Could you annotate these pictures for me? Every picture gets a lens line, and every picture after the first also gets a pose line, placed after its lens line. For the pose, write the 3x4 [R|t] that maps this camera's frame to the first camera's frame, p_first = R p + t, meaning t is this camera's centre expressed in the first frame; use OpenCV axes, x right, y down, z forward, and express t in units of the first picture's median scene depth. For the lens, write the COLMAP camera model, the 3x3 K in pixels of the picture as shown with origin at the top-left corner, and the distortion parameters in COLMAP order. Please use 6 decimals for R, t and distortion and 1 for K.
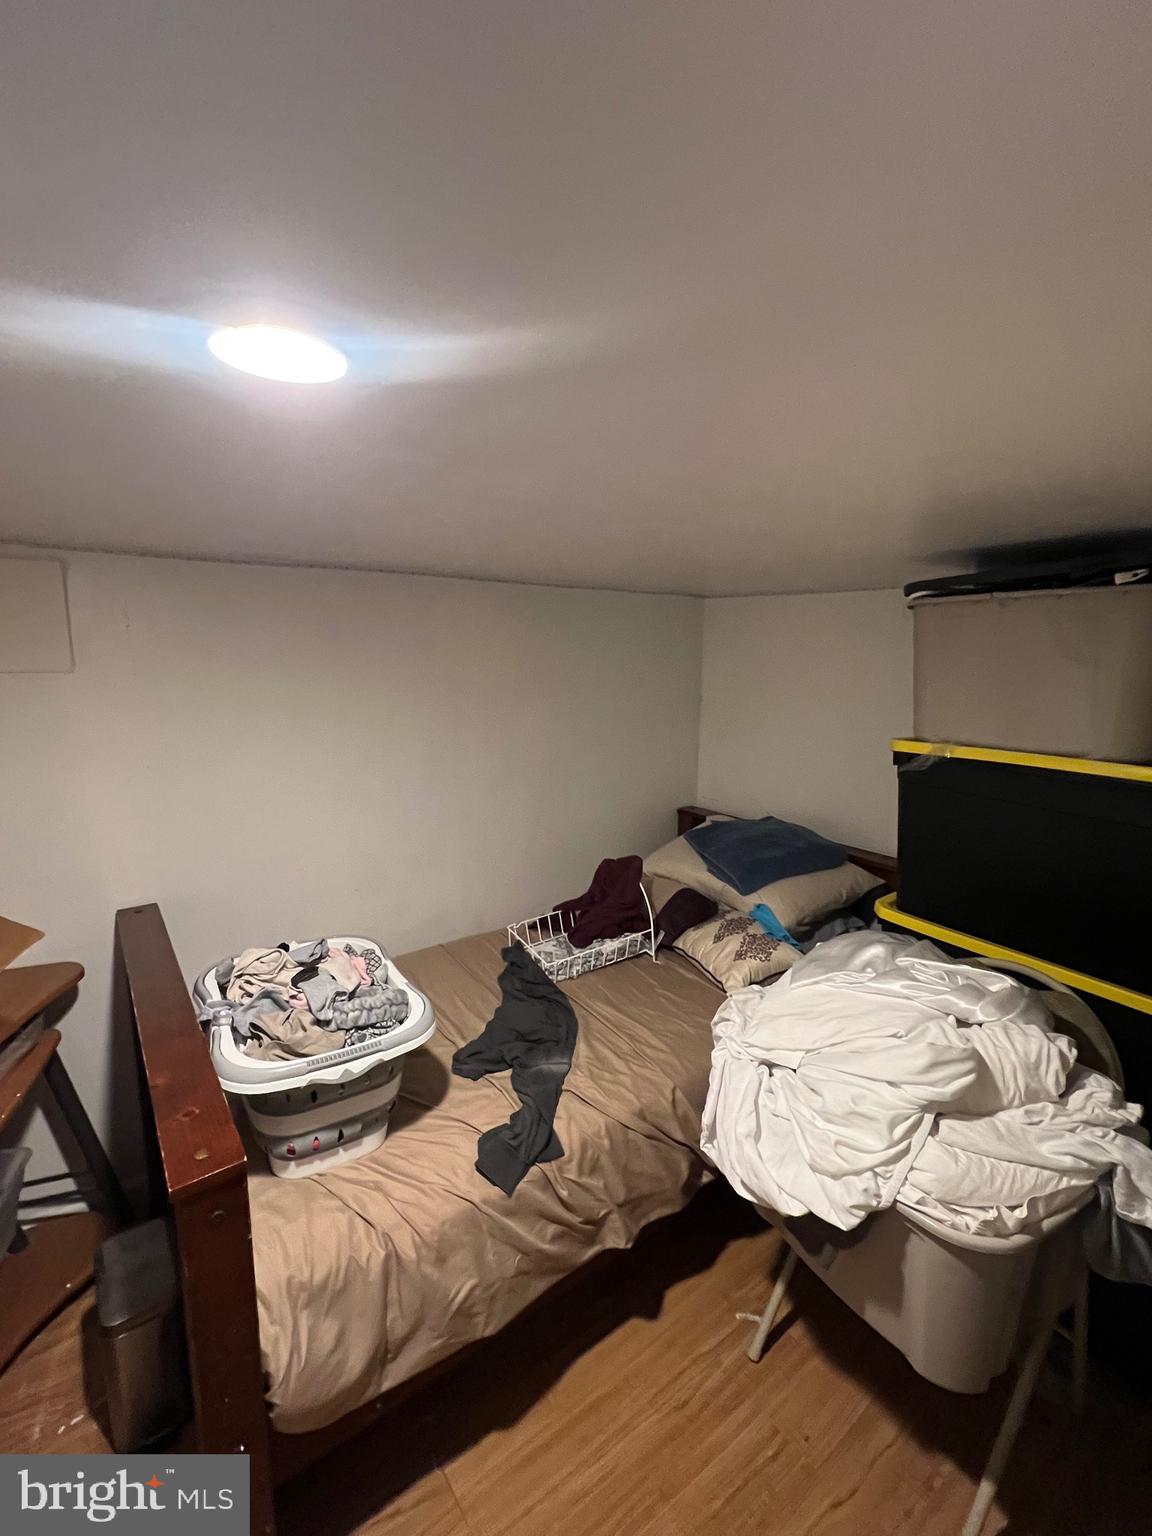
lens RADIAL K [[680.7, 0, 575.9], [0, 680.7, 768.2], [0, 0, 1]] dist [-0.002139, 0.000399]
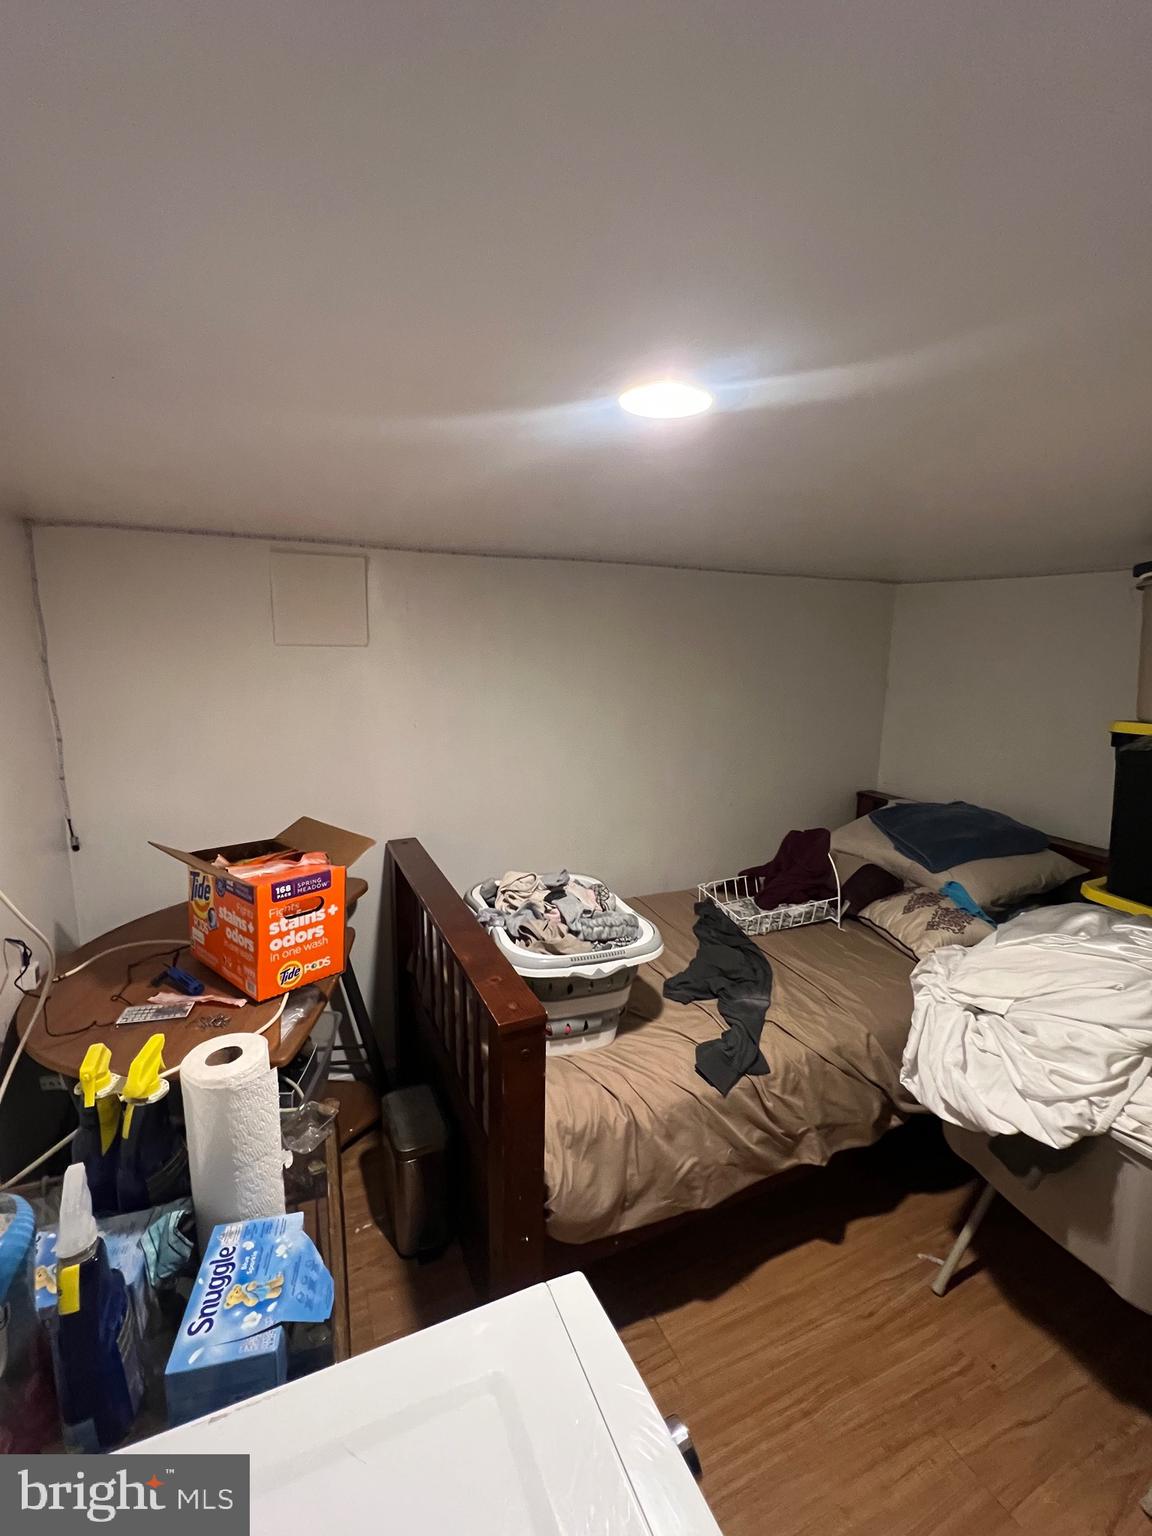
lens RADIAL K [[680.7, 0, 573.8], [0, 680.7, 767.6], [0, 0, 1]] dist [-0.002139, 0.000399]
pose [[0.978125, 0.043601, -0.203395, -0.127208], [-0.041726, 0.999038, 0.013498, 0.057852], [0.203788, -0.004716, 0.979004, -0.173765]]
